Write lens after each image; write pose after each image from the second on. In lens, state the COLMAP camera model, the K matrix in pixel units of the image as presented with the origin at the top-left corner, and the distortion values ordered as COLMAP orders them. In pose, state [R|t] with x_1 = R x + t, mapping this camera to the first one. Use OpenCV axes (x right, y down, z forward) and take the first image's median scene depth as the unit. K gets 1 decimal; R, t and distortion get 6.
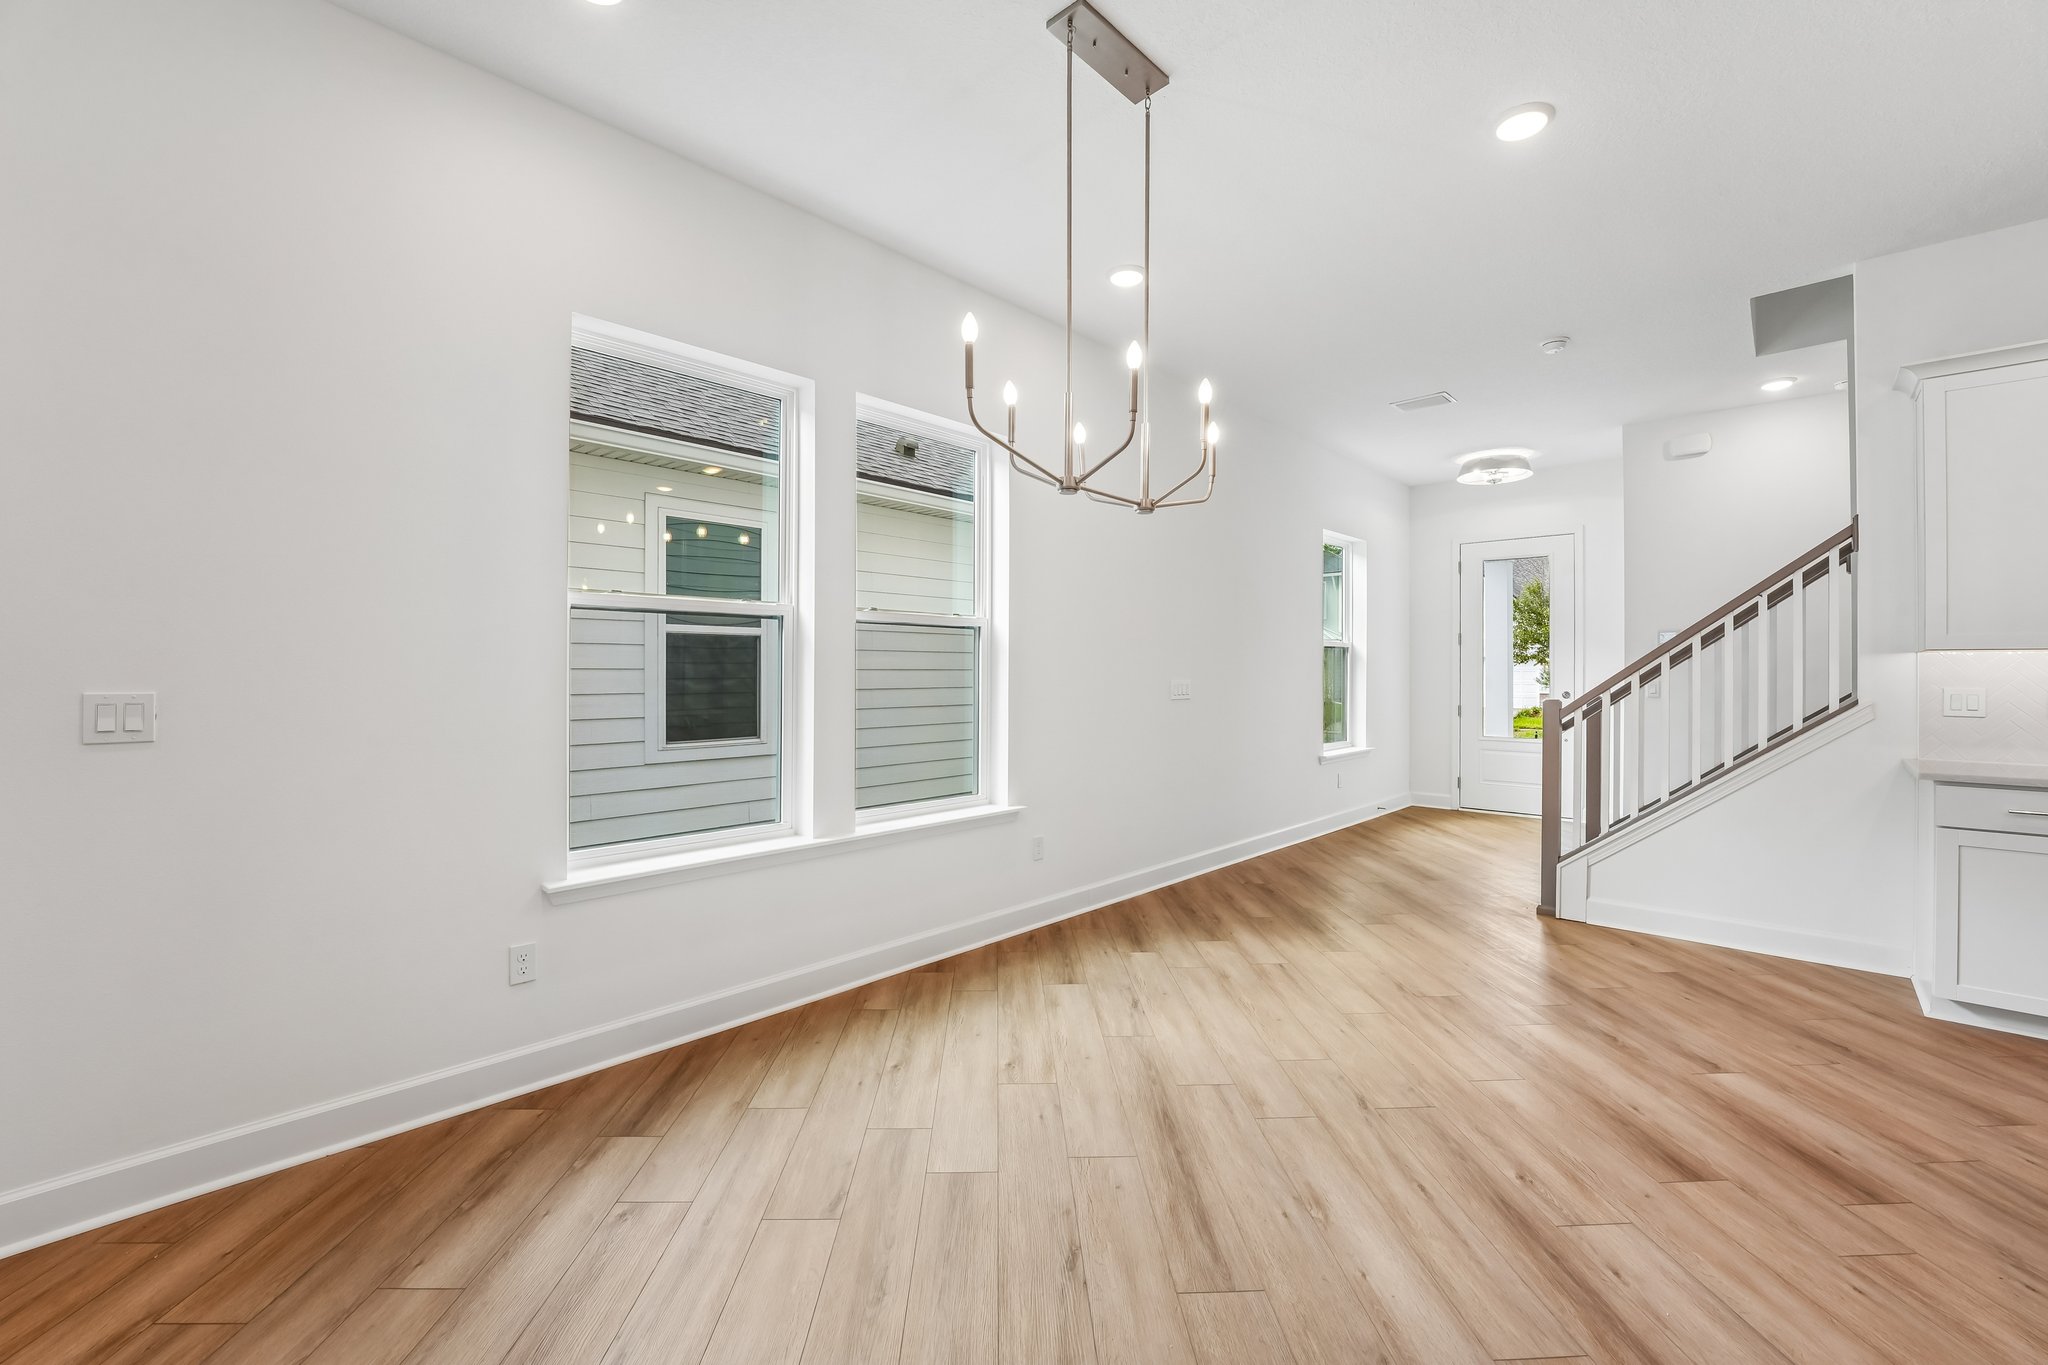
lens RADIAL K [[838.6, 0, 1021.4], [0, 838.6, 674.2], [0, 0, 1]] dist [-0.021661, 0.000311]
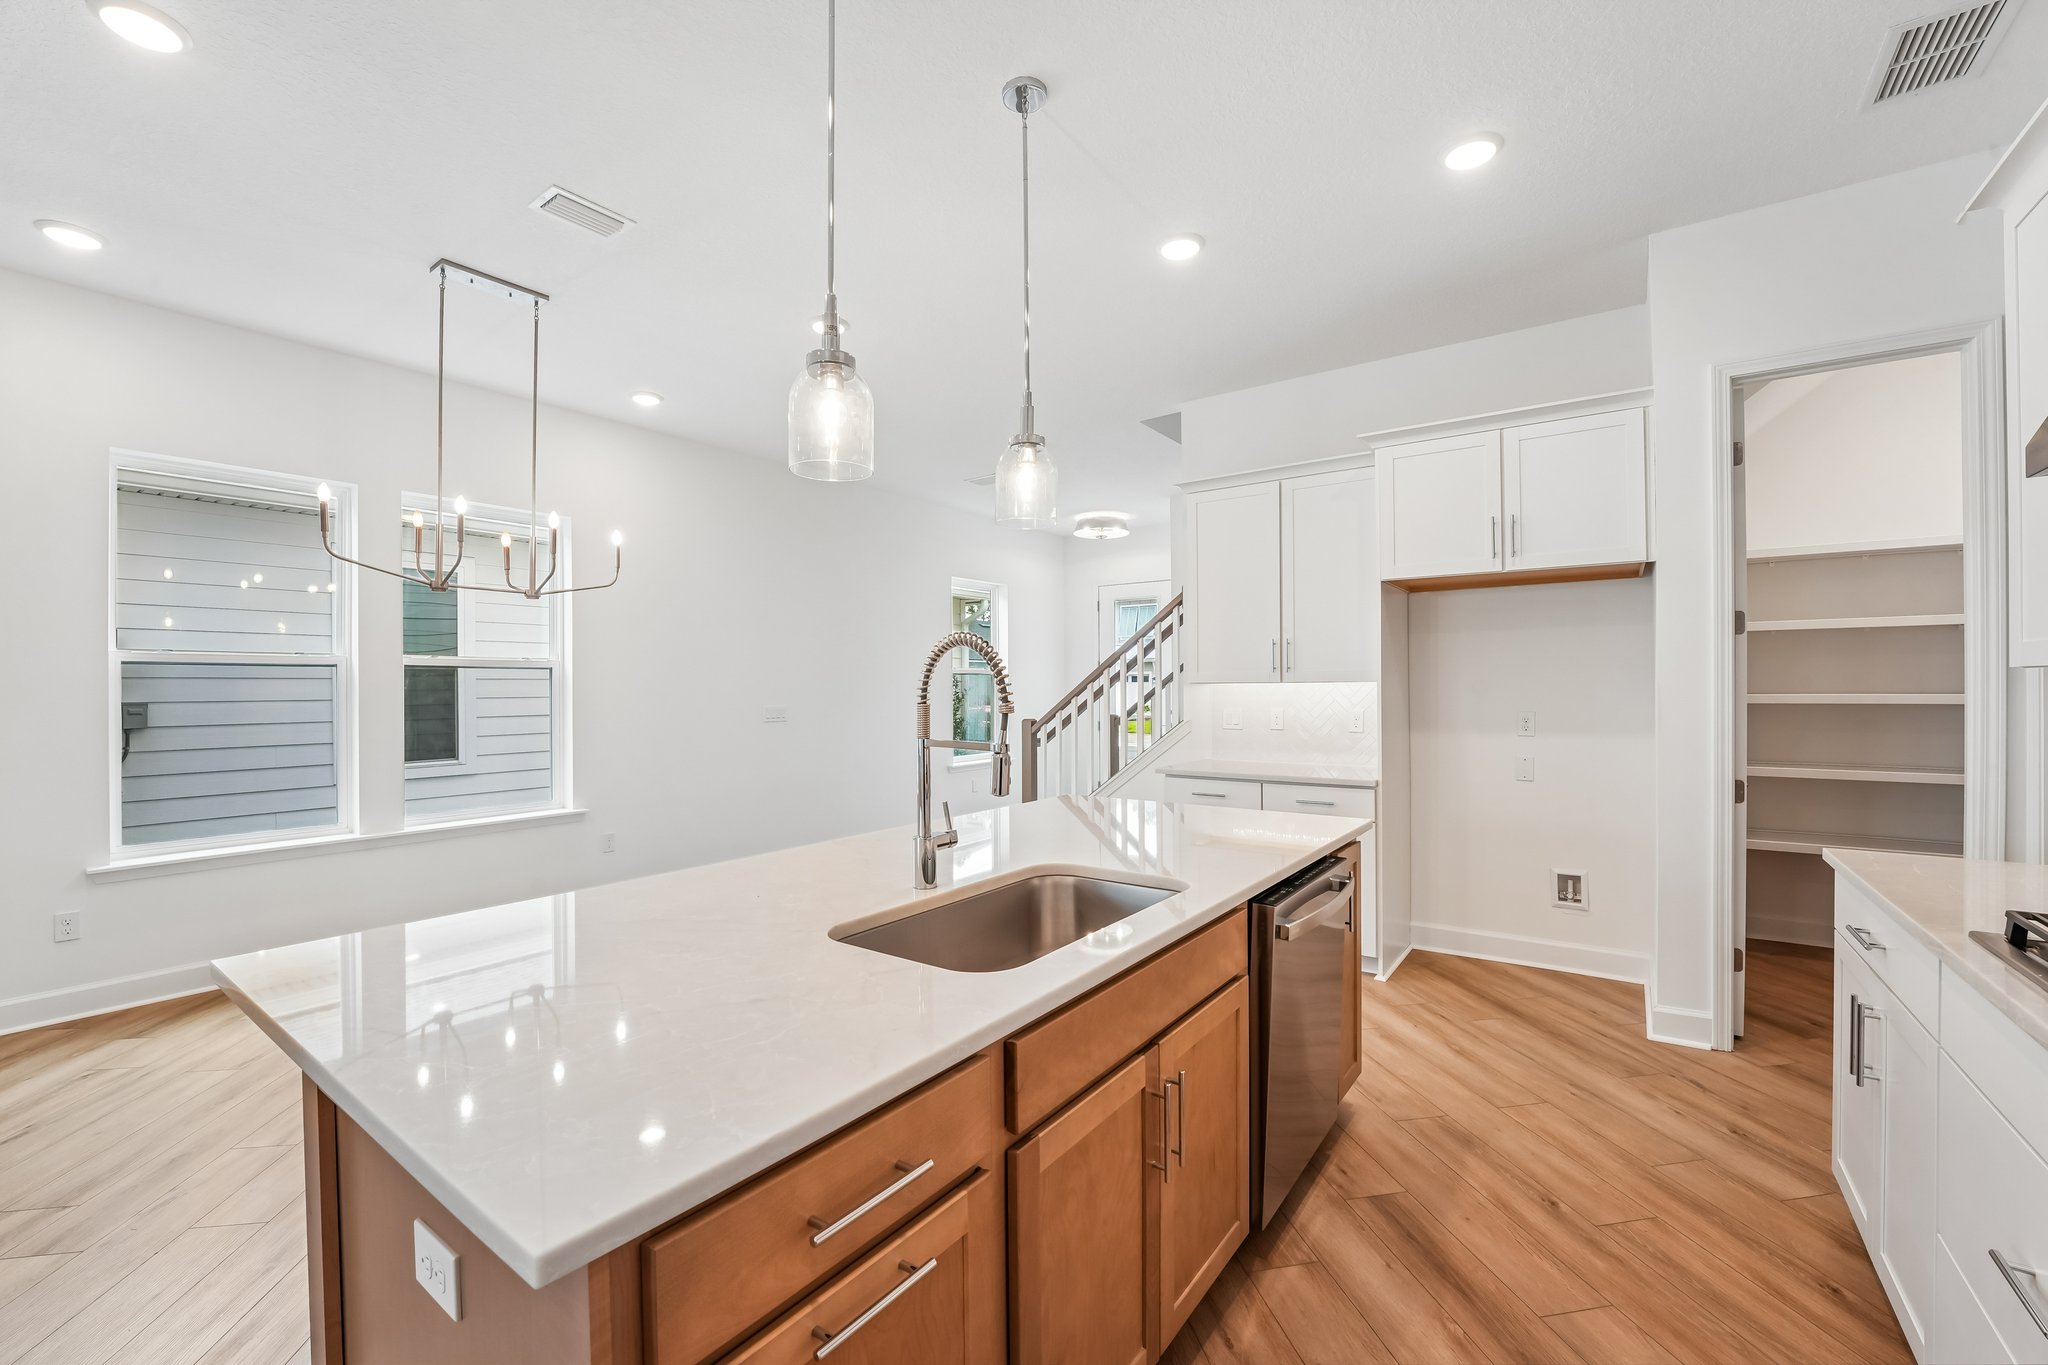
lens RADIAL K [[840.0, 0, 1014.6], [0, 840.0, 686.1], [0, 0, 1]] dist [-0.023199, 0.000587]
pose [[0.990990, -0.006070, 0.133800, 0.522605], [0.006675, 0.999969, -0.004068, -0.018719], [-0.133771, 0.004925, 0.991000, -0.362357]]
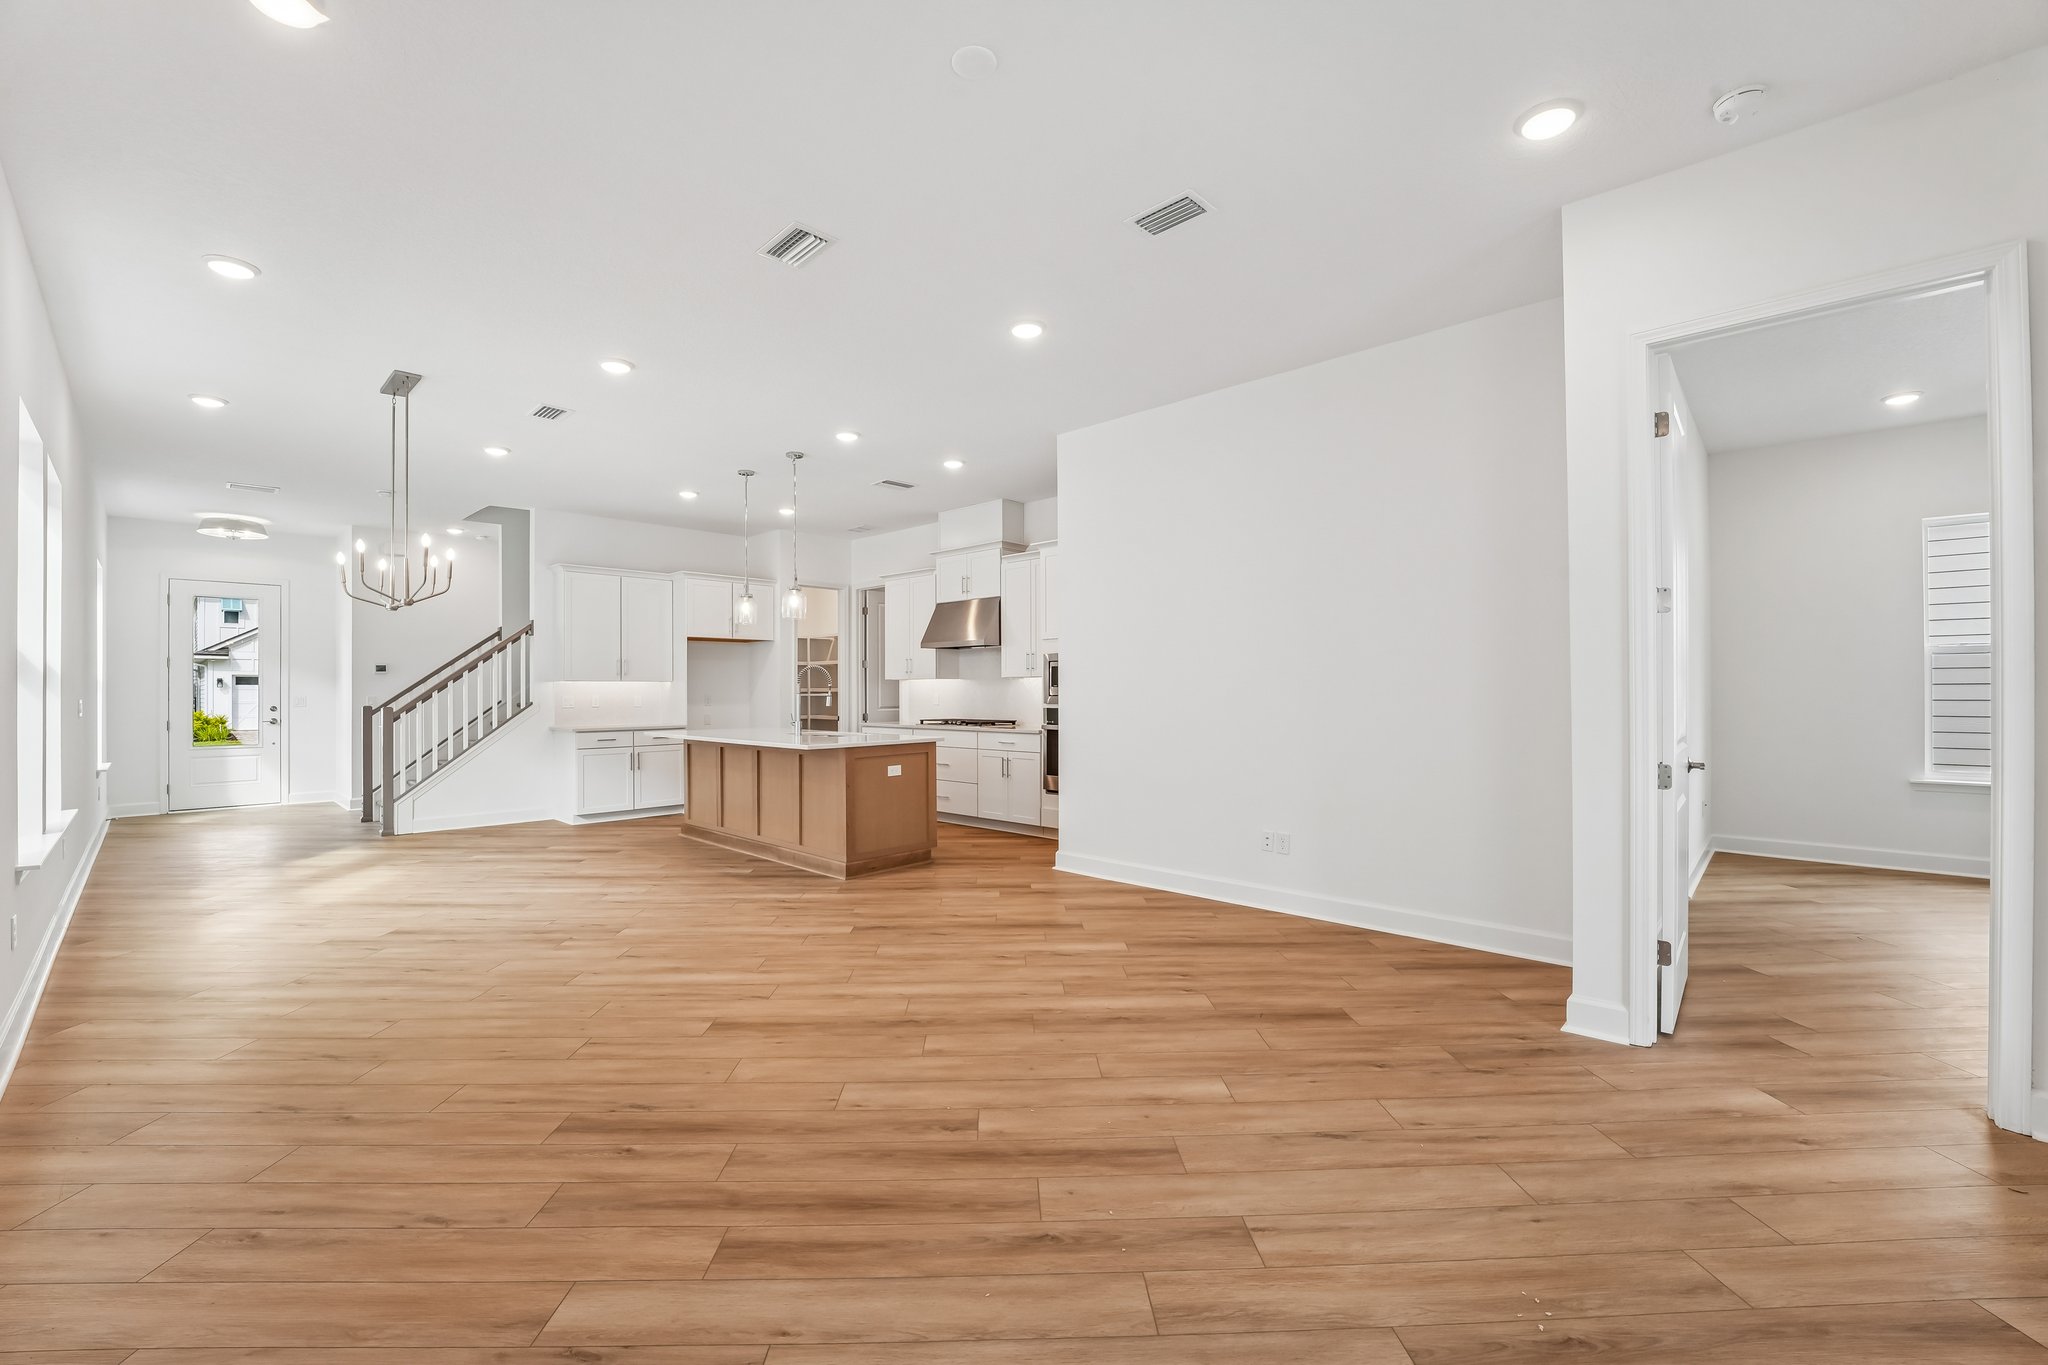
lens RADIAL K [[840.9, 0, 1032.5], [0, 840.9, 690.7], [0, 0, 1]] dist [-0.026597, 0.000344]
pose [[-0.011521, -0.001815, 0.999932, -1.238966], [0.005581, 0.999983, 0.001880, 0.001847], [-0.999918, 0.005603, -0.011511, -0.338208]]
